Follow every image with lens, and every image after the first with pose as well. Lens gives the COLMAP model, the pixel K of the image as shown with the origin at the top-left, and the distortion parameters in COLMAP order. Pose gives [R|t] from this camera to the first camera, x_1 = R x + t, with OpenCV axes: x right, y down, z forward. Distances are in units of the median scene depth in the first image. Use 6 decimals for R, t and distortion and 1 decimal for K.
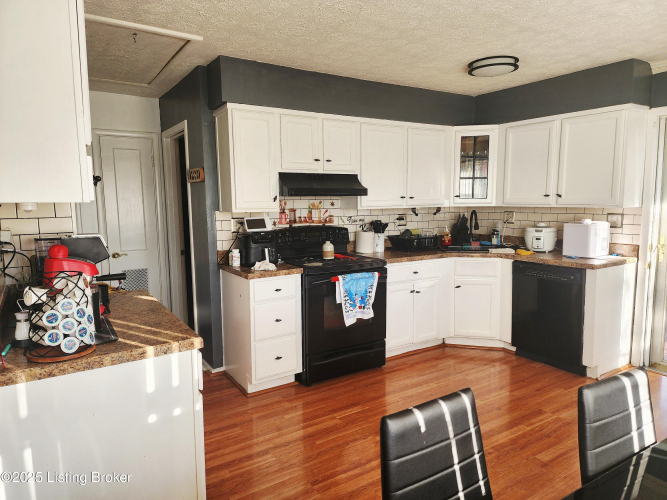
lens RADIAL K [[443.7, 0, 333.5], [0, 443.7, 250.0], [0, 0, 1]] dist [0.072060, 0.000328]
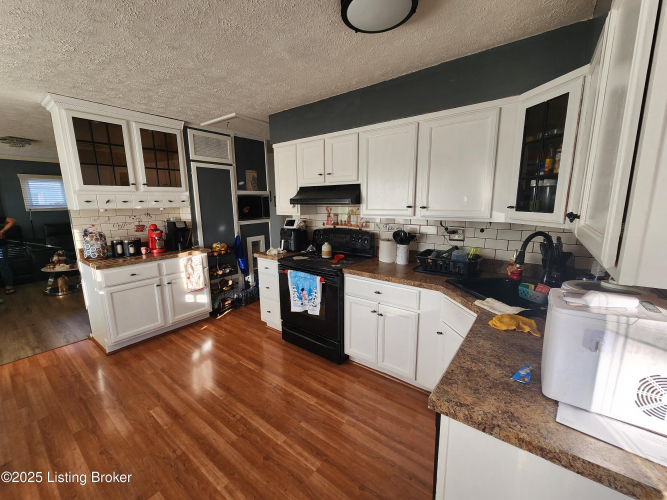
lens RADIAL K [[274.3, 0, 333.5], [0, 274.3, 250.0], [0, 0, 1]] dist [-0.000878, -0.000114]
pose [[0.345578, 0.174647, -0.921994, 0.648097], [-0.103037, 0.983649, 0.147706, -0.105765], [0.932716, 0.043956, 0.357923, 0.716955]]
